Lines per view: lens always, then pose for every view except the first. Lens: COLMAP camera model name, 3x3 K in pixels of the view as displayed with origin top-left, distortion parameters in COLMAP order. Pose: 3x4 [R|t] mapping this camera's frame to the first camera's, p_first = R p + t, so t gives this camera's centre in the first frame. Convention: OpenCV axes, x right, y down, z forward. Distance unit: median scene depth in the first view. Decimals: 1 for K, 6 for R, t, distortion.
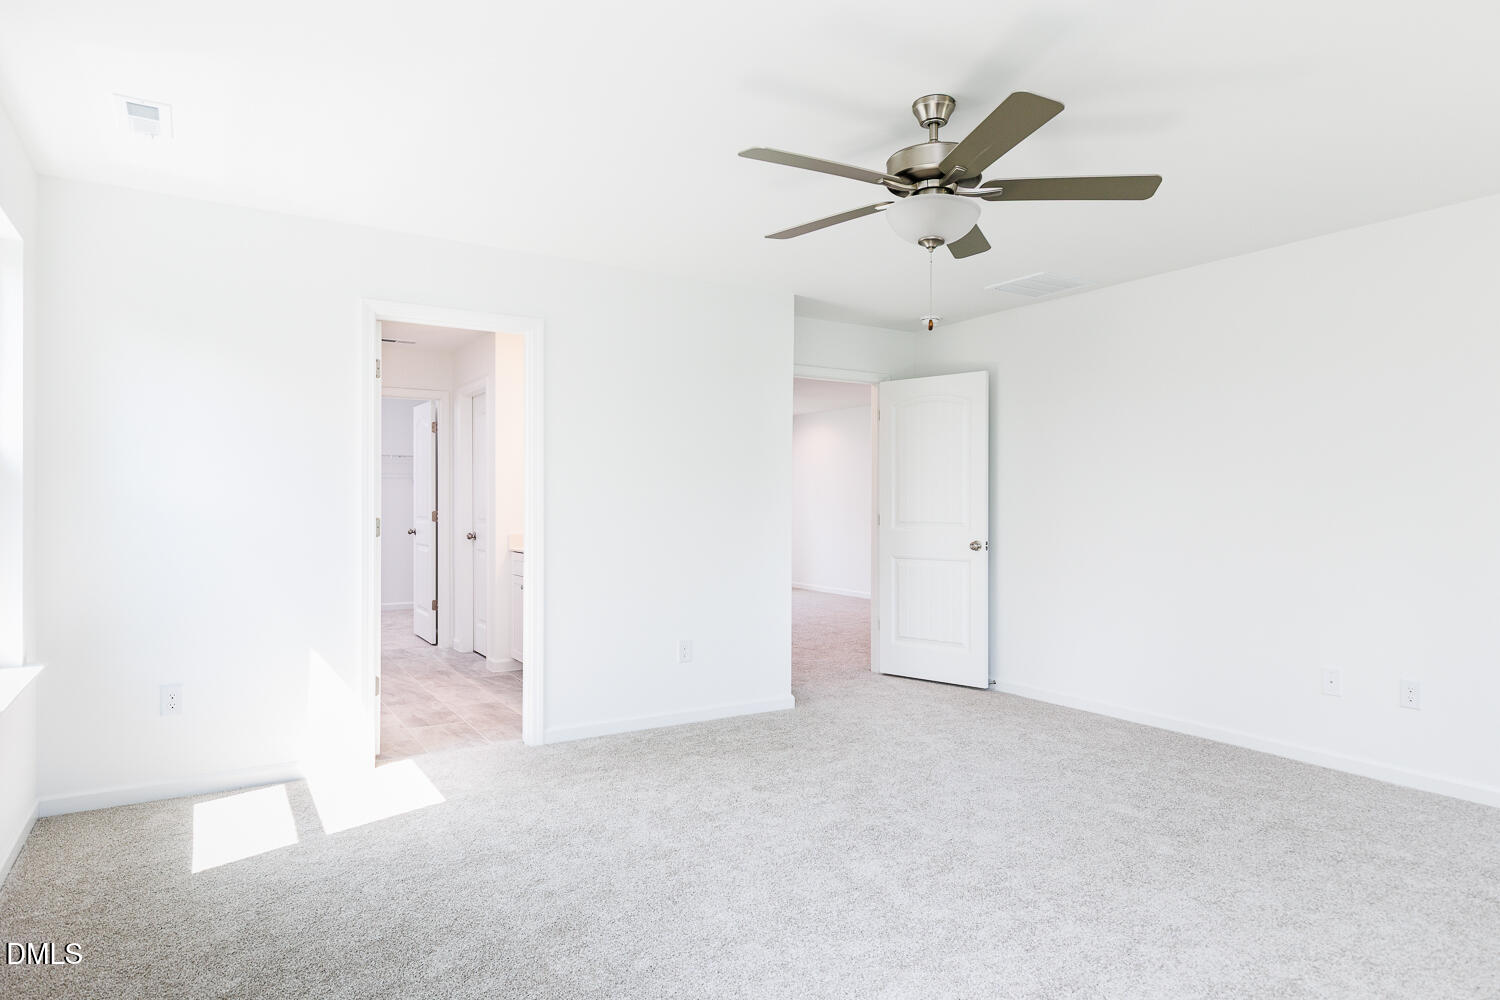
lens RADIAL K [[882.3, 0, 751.3], [0, 882.3, 500.4], [0, 0, 1]] dist [0.006631, 0.001337]
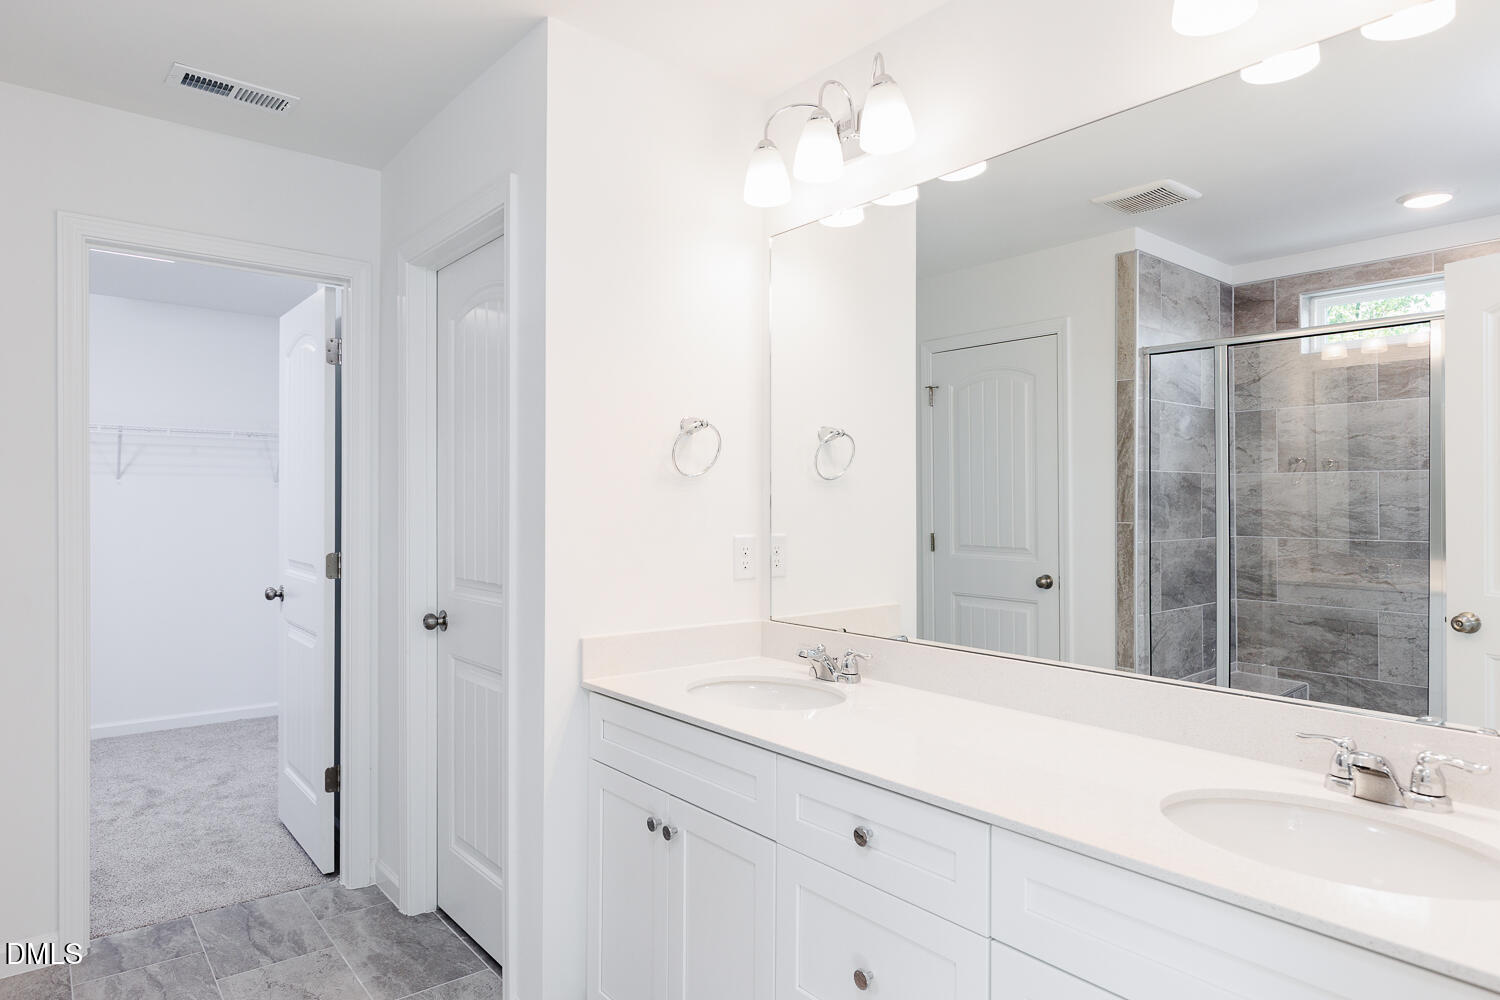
lens RADIAL K [[882.3, 0, 744.6], [0, 882.3, 507.5], [0, 0, 1]] dist [0.006631, 0.001337]
pose [[0.992481, 0.000524, 0.122397, -0.216312], [0.000517, 0.999964, -0.008475, -0.006159], [-0.122397, 0.008475, 0.992445, 0.560142]]
